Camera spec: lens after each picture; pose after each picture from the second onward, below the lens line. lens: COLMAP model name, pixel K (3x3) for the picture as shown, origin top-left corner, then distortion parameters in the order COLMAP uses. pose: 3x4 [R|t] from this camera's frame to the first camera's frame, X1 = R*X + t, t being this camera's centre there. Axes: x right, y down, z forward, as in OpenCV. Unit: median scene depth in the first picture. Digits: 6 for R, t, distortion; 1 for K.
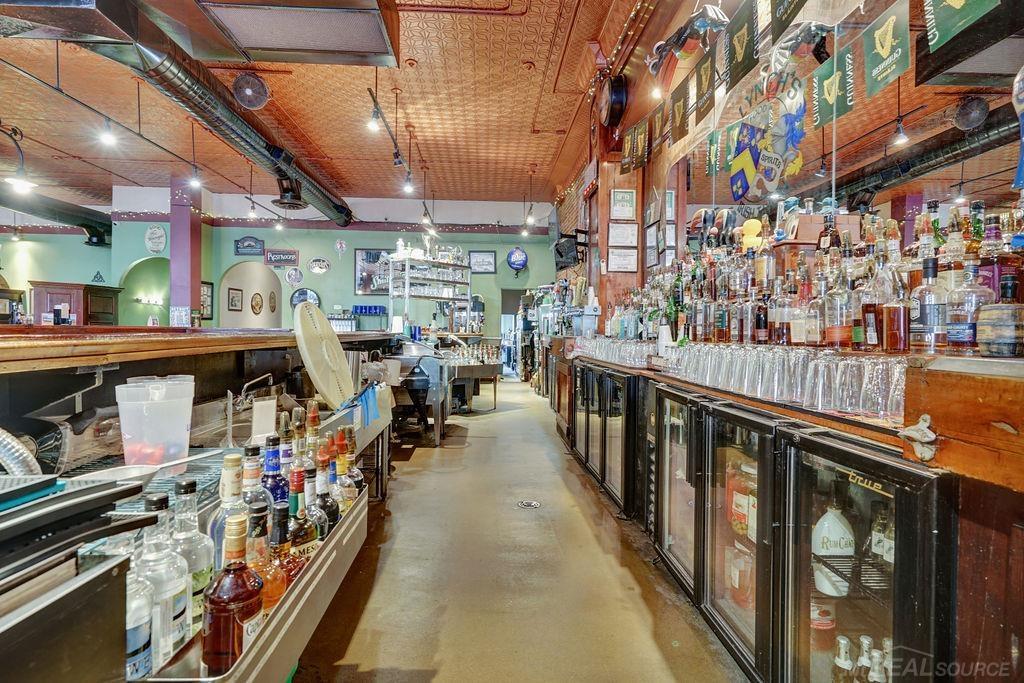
lens RADIAL K [[526.1, 0, 515.8], [0, 526.1, 337.1], [0, 0, 1]] dist [0.001578, -0.000052]
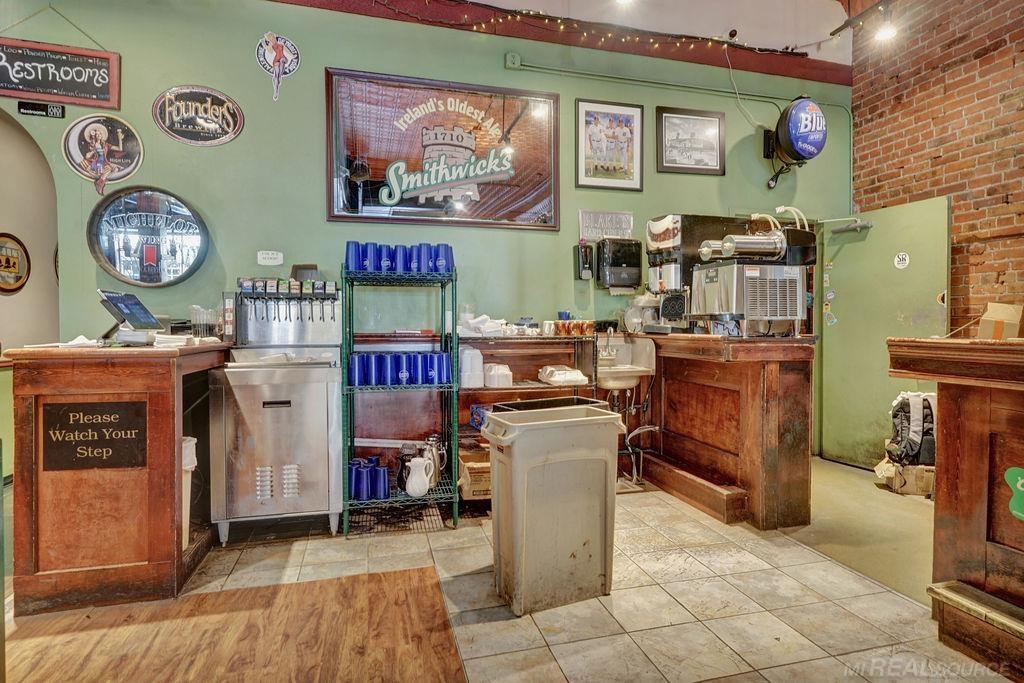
lens RADIAL K [[526.1, 0, 504.7], [0, 526.1, 339.6], [0, 0, 1]] dist [0.001578, -0.000052]
pose [[0.977067, -0.017742, 0.212192, -0.273374], [0.017328, 0.999843, 0.003809, -0.009097], [-0.212226, -0.000045, 0.977221, 0.679149]]
